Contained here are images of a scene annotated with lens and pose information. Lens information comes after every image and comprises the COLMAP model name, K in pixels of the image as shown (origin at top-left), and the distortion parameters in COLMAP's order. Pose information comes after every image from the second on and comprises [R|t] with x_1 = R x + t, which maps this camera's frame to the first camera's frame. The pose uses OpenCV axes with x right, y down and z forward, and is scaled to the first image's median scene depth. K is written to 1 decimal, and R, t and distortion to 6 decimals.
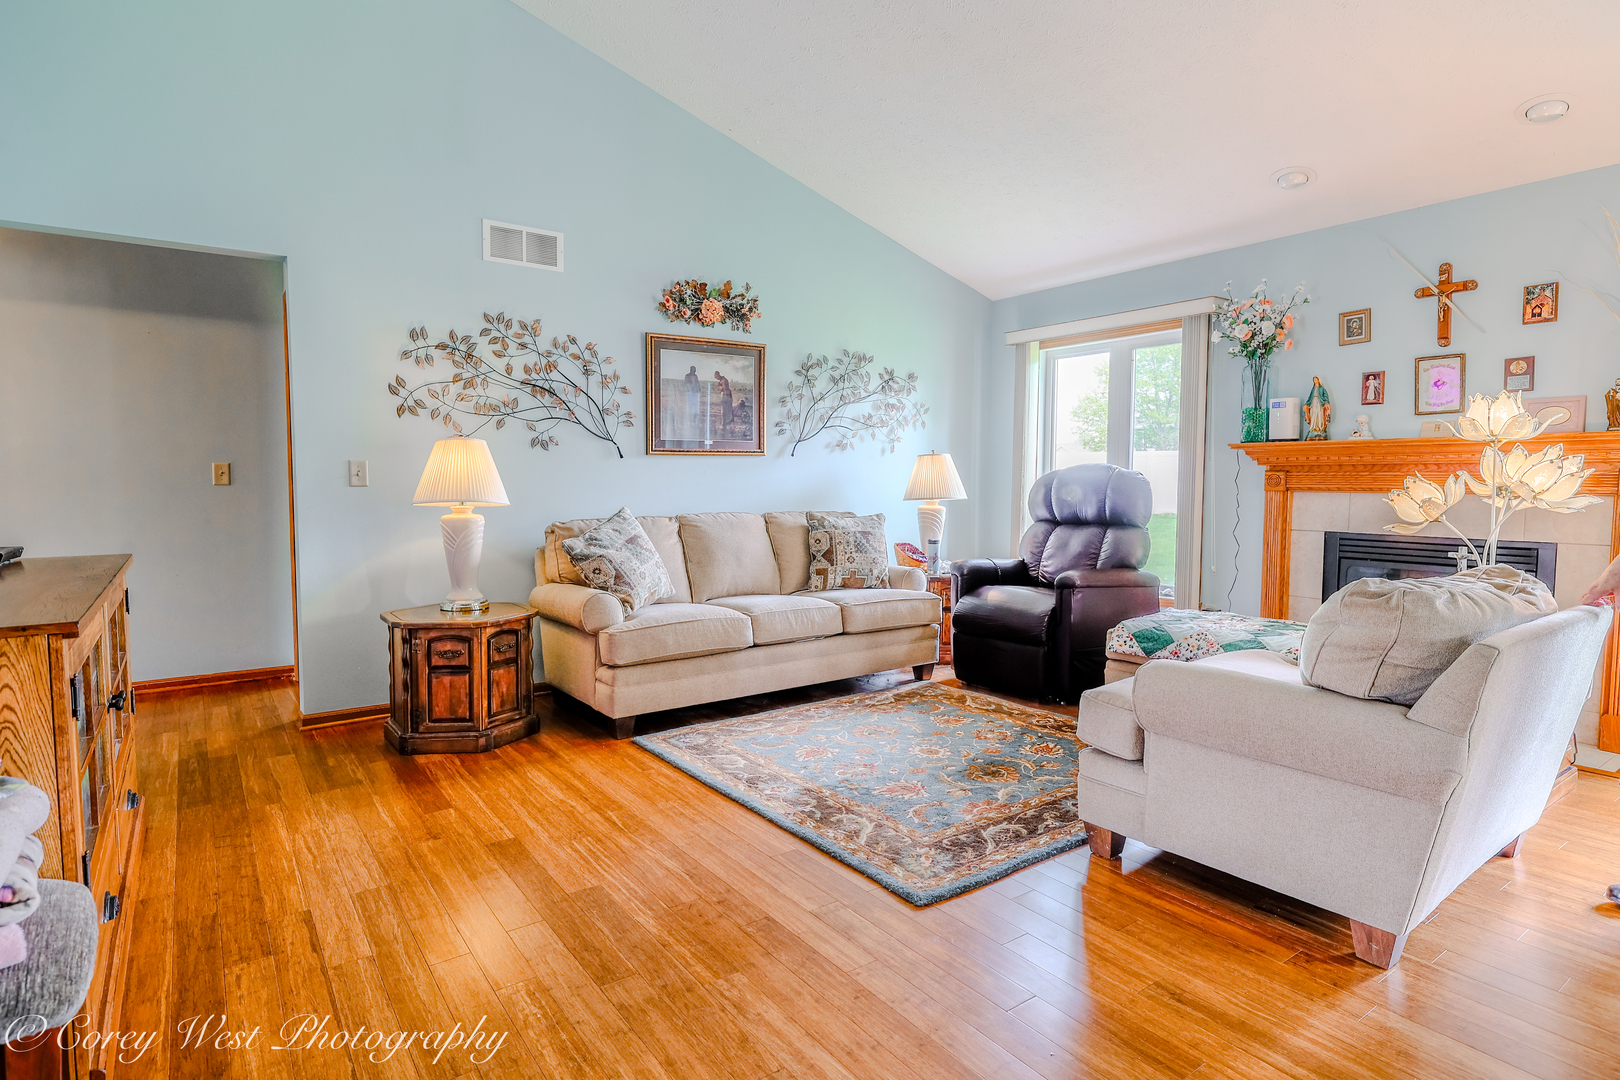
lens RADIAL K [[854.1, 0, 810.0], [0, 854.1, 540.0], [0, 0, 1]] dist [0.001469, 0.000159]
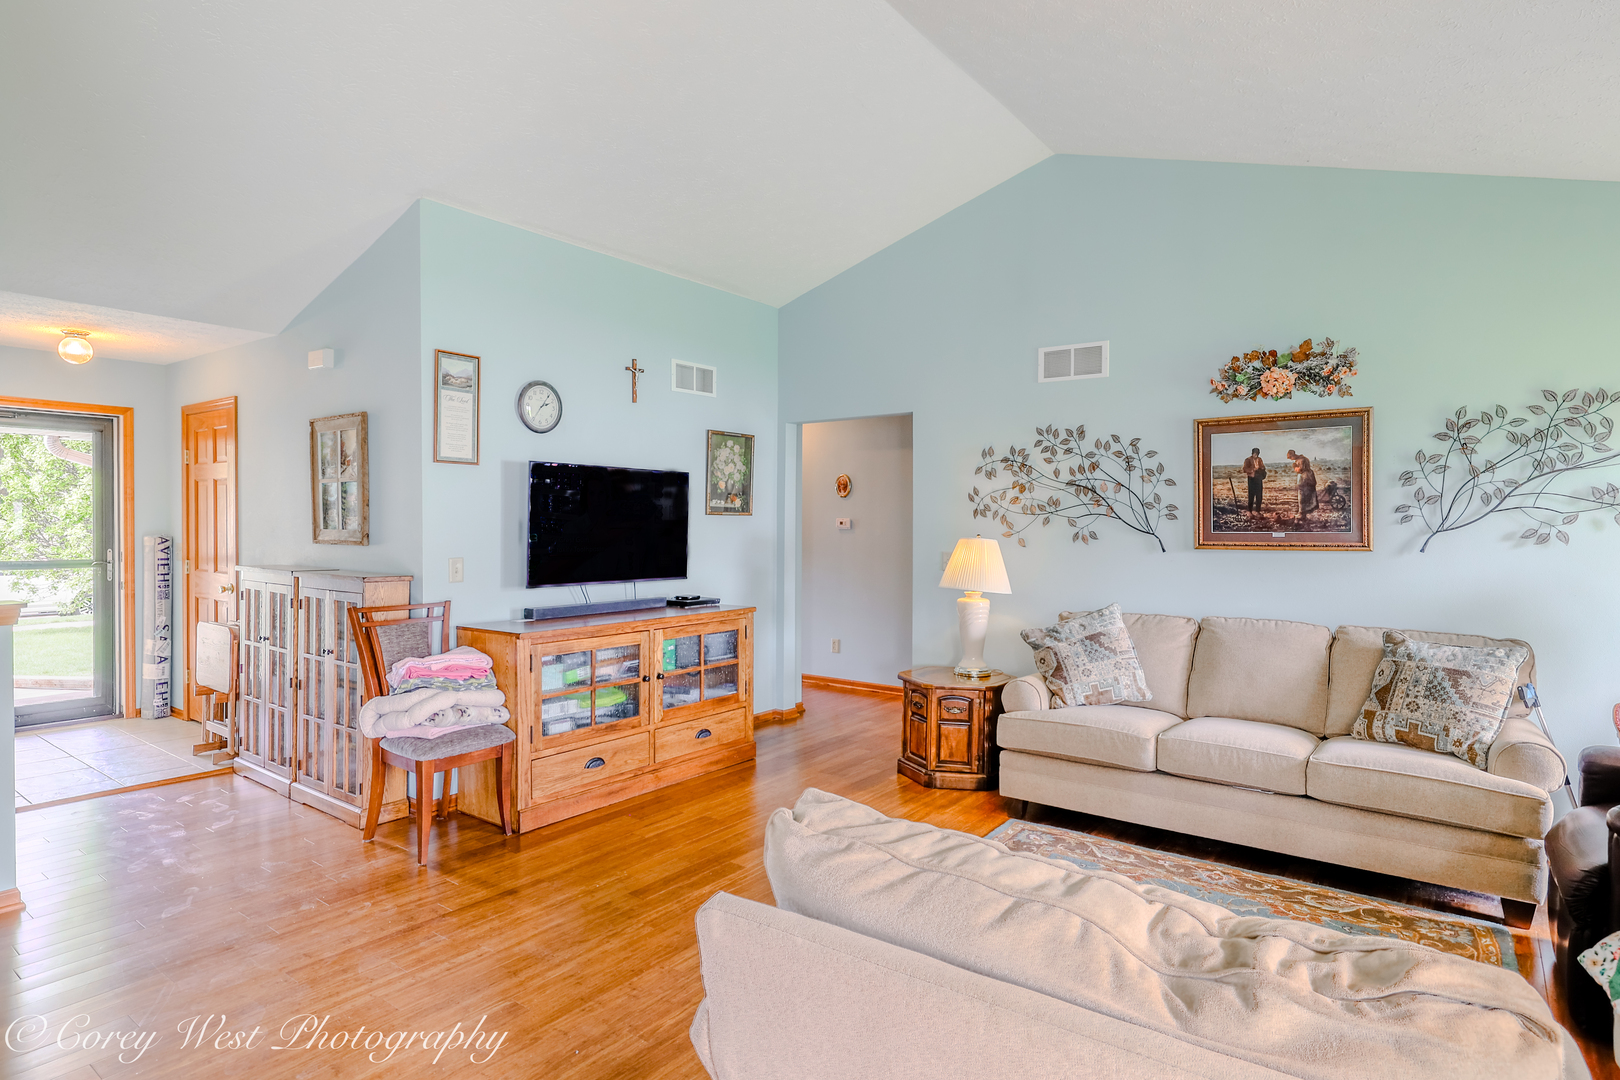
lens RADIAL K [[874.5, 0, 810.0], [0, 874.5, 540.0], [0, 0, 1]] dist [0.001571, 0.000179]
pose [[0.292248, 0.018442, -0.956165, 0.641479], [-0.076035, 0.997097, -0.004008, -0.079147], [0.953315, 0.073874, 0.292802, 0.344708]]
